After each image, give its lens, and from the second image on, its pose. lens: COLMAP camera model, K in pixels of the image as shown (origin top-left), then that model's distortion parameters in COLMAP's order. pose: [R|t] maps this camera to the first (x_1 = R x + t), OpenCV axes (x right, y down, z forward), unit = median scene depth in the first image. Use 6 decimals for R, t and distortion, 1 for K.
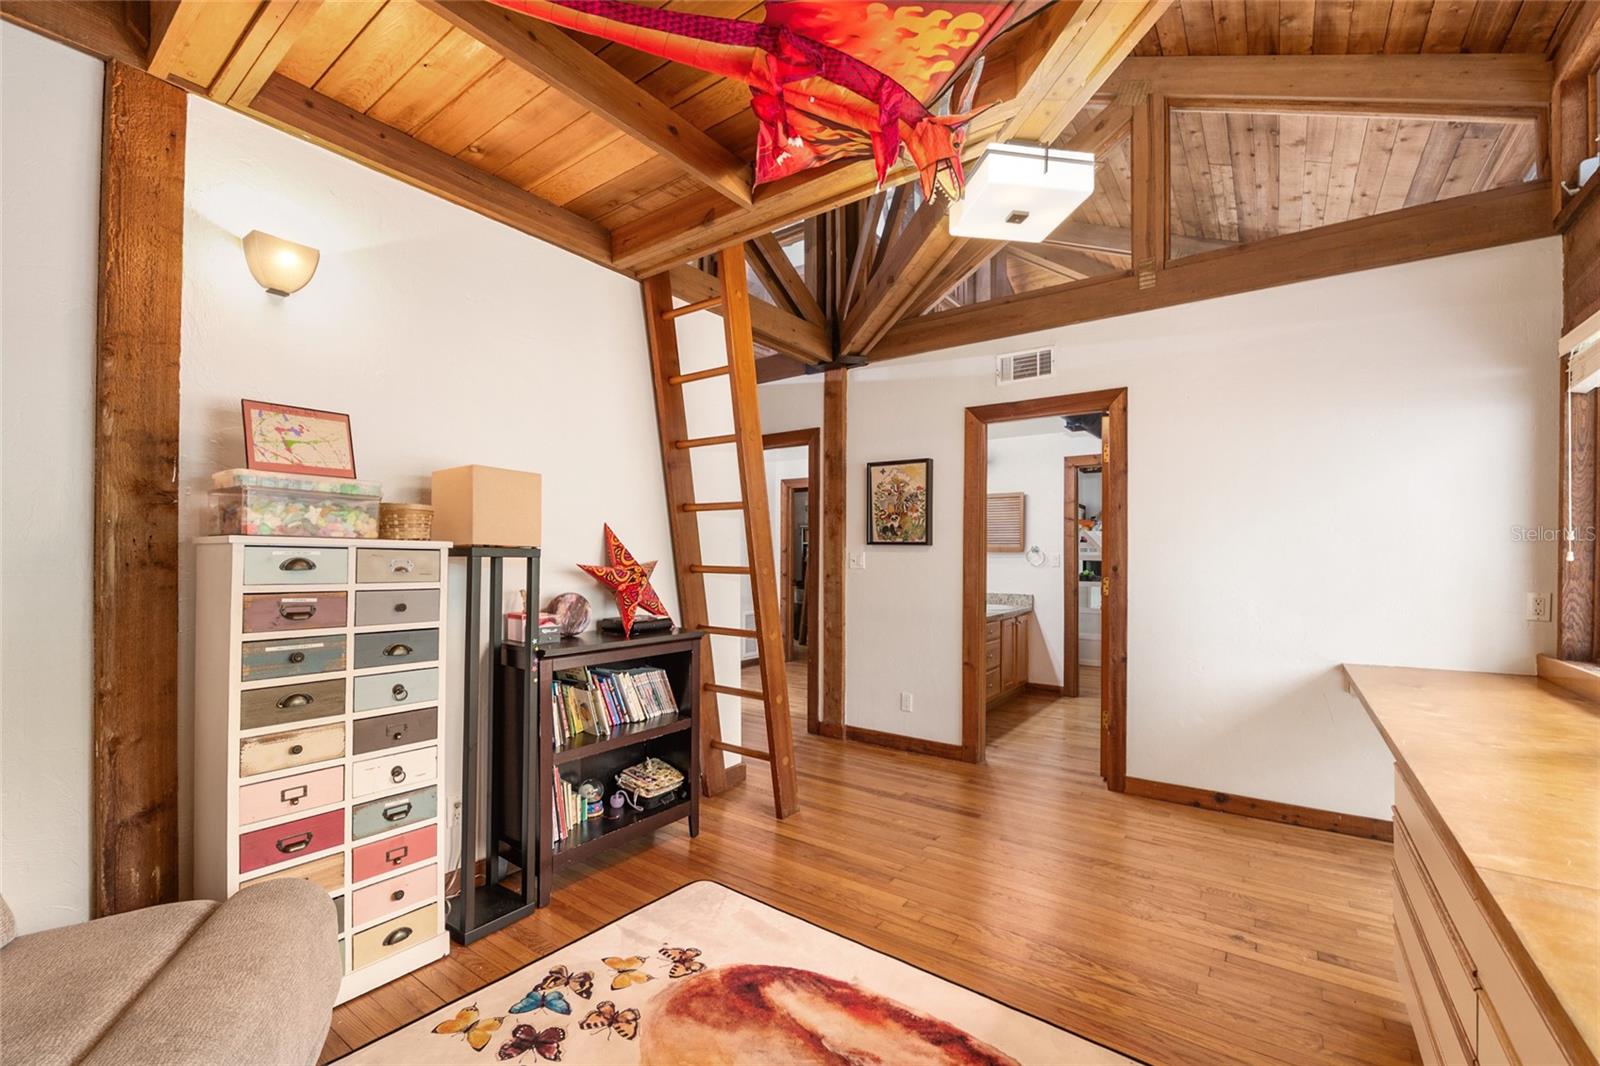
lens RADIAL K [[666.0, 0, 797.4], [0, 666.0, 549.8], [0, 0, 1]] dist [-0.009036, 0.000343]
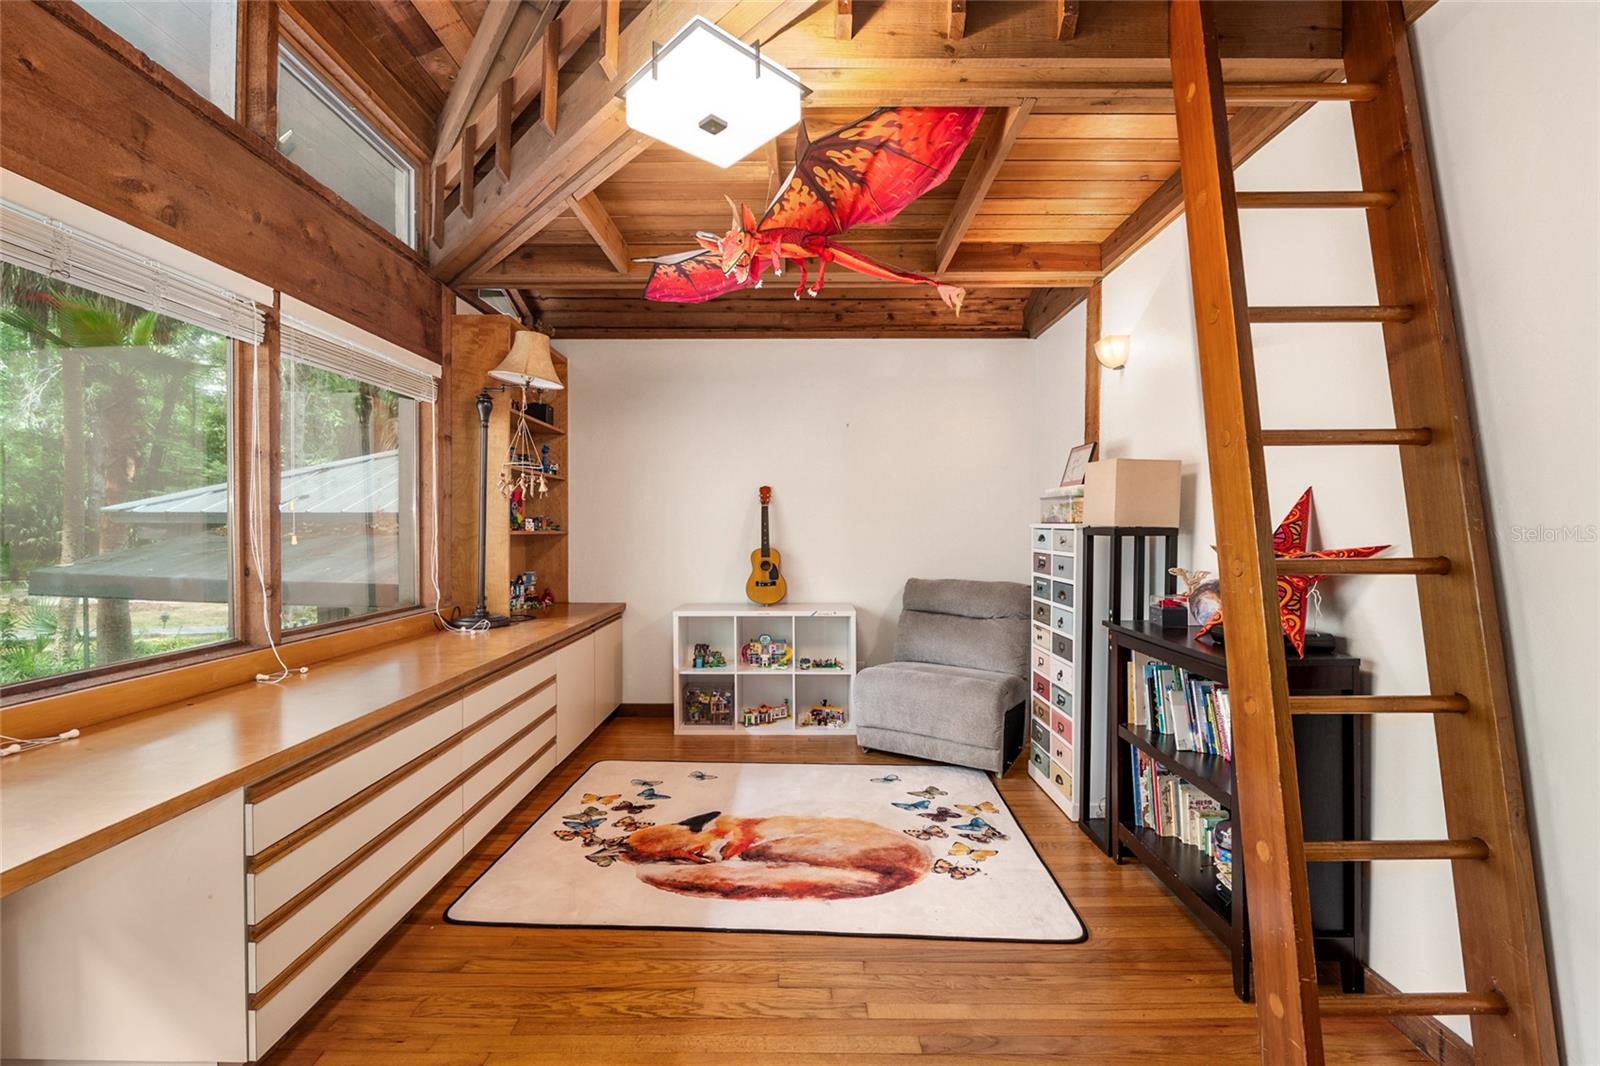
lens RADIAL K [[666.0, 0, 796.3], [0, 666.0, 530.2], [0, 0, 1]] dist [-0.009036, 0.000343]
pose [[-0.812646, -0.004479, -0.582740, 0.831299], [-0.001726, 0.999985, -0.005279, 0.009751], [0.582755, -0.003284, -0.812641, 1.971690]]
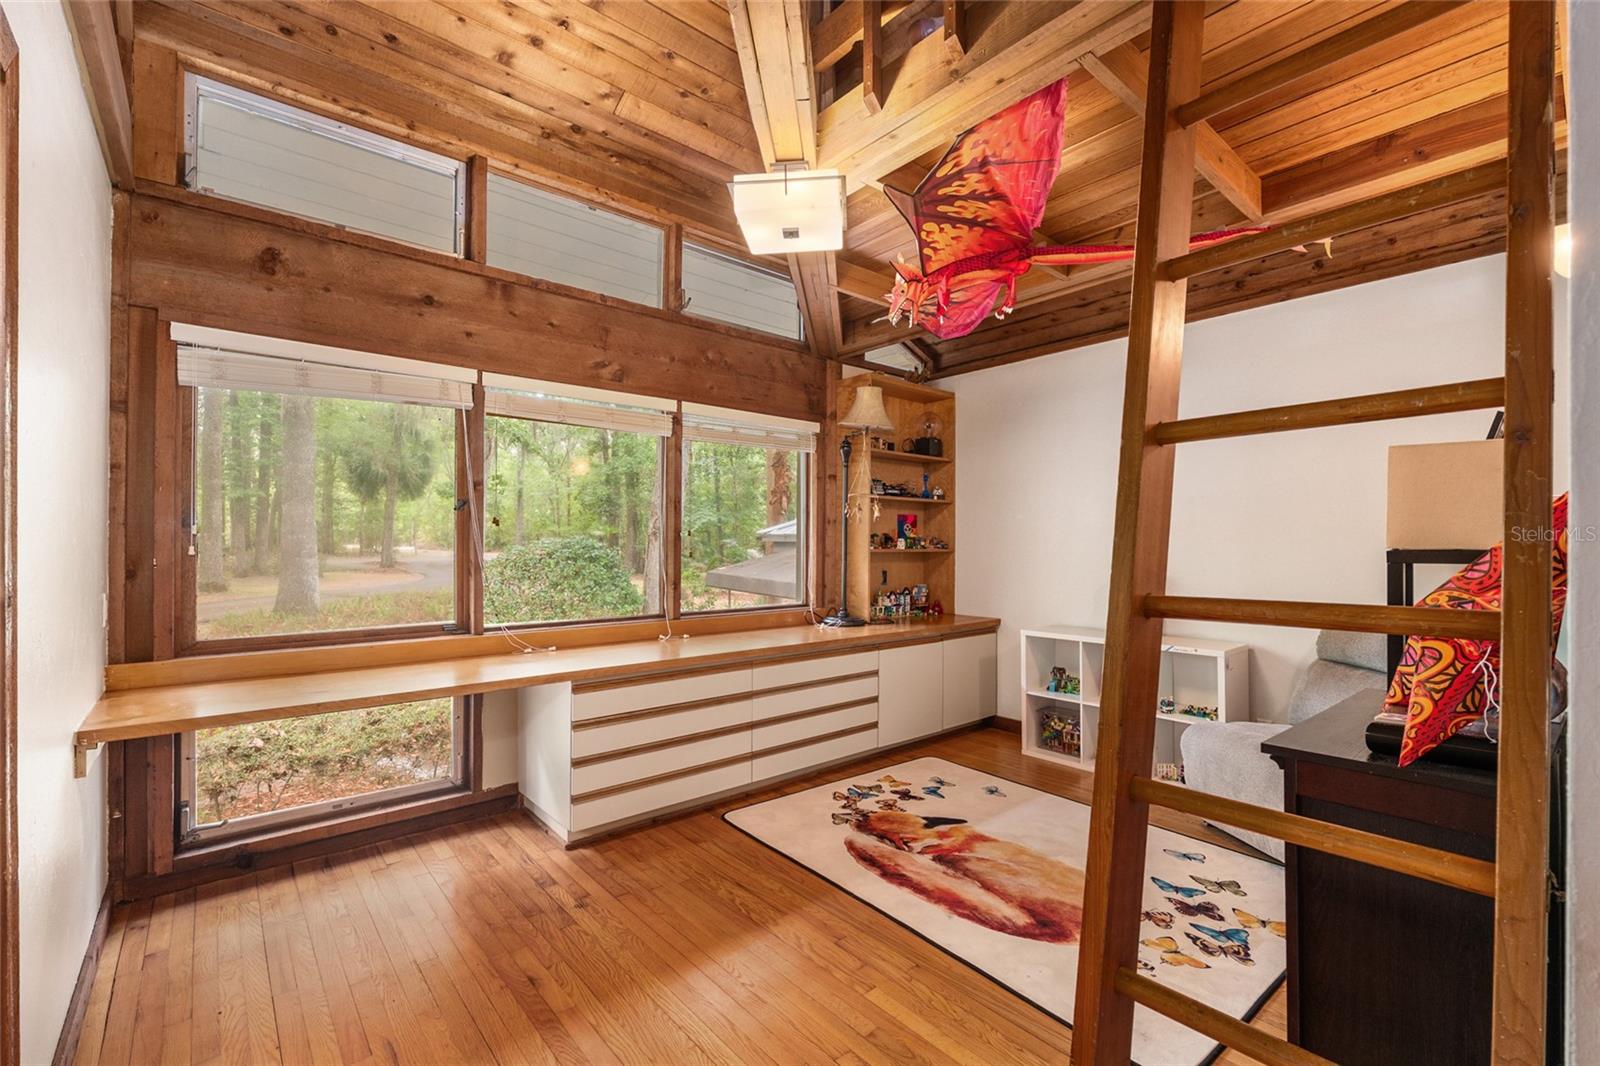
lens RADIAL K [[686.8, 0, 801.7], [0, 686.8, 532.2], [0, 0, 1]] dist [-0.000655, -0.000234]
pose [[-0.973106, -0.002926, 0.230340, 0.068407], [-0.008135, 0.999732, -0.021668, -0.001423], [-0.230215, -0.022959, -0.972869, 2.334883]]
